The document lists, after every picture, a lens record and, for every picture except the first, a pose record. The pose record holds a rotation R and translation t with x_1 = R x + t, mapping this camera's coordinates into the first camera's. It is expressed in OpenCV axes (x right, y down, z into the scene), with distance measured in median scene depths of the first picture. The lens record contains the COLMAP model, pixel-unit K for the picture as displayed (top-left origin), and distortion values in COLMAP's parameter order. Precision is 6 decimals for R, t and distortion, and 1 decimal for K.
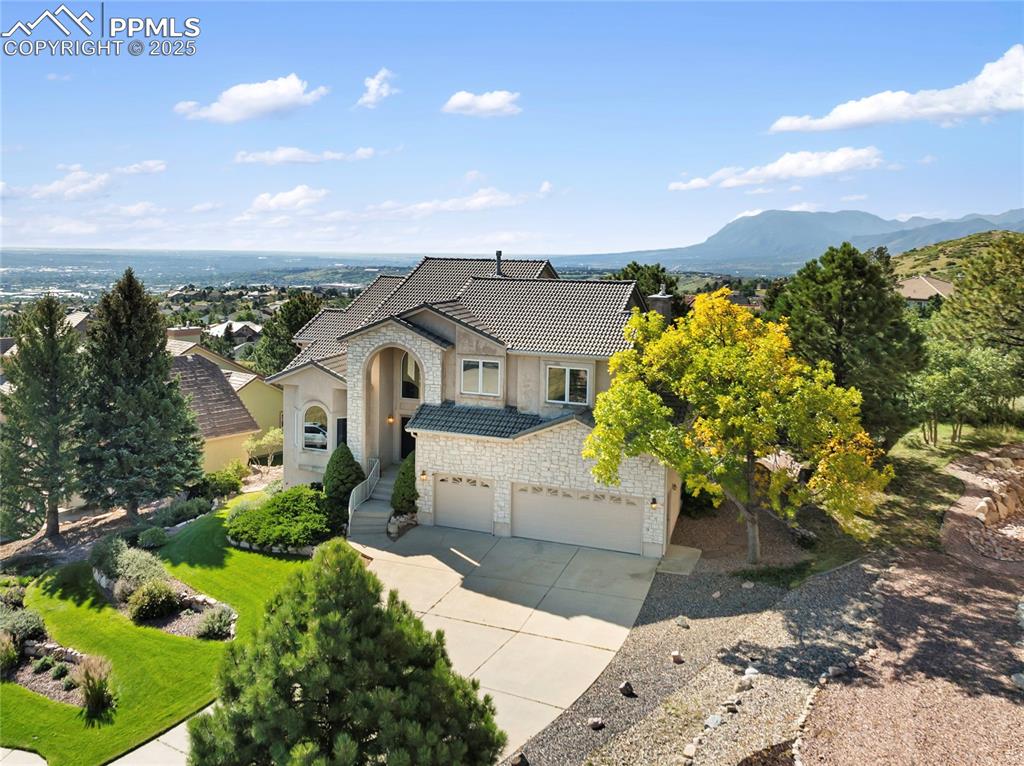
lens RADIAL K [[802.6, 0, 509.8], [0, 802.6, 346.1], [0, 0, 1]] dist [-0.002437, -0.048210]
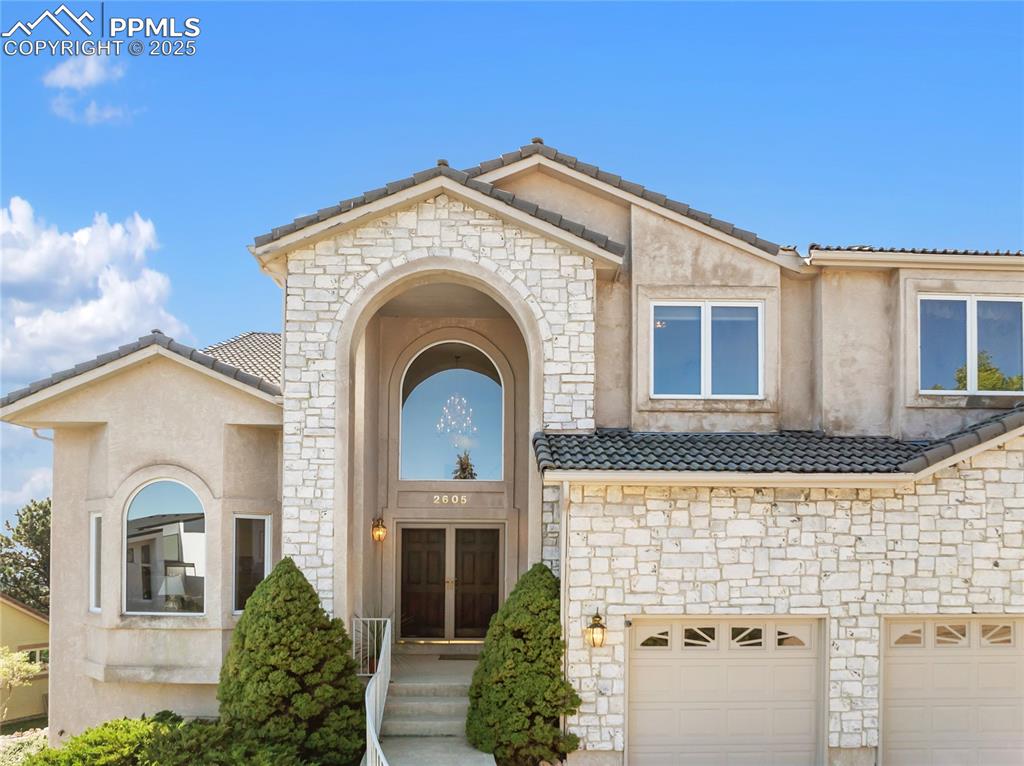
lens RADIAL K [[729.3, 0, 552.9], [0, 729.3, 548.6], [0, 0, 1]] dist [-0.037759, -0.000793]
pose [[0.932692, -0.023400, 0.359914, -0.228500], [0.058083, 0.994613, -0.085855, 0.157167], [-0.355966, 0.100981, 0.929027, 0.761325]]
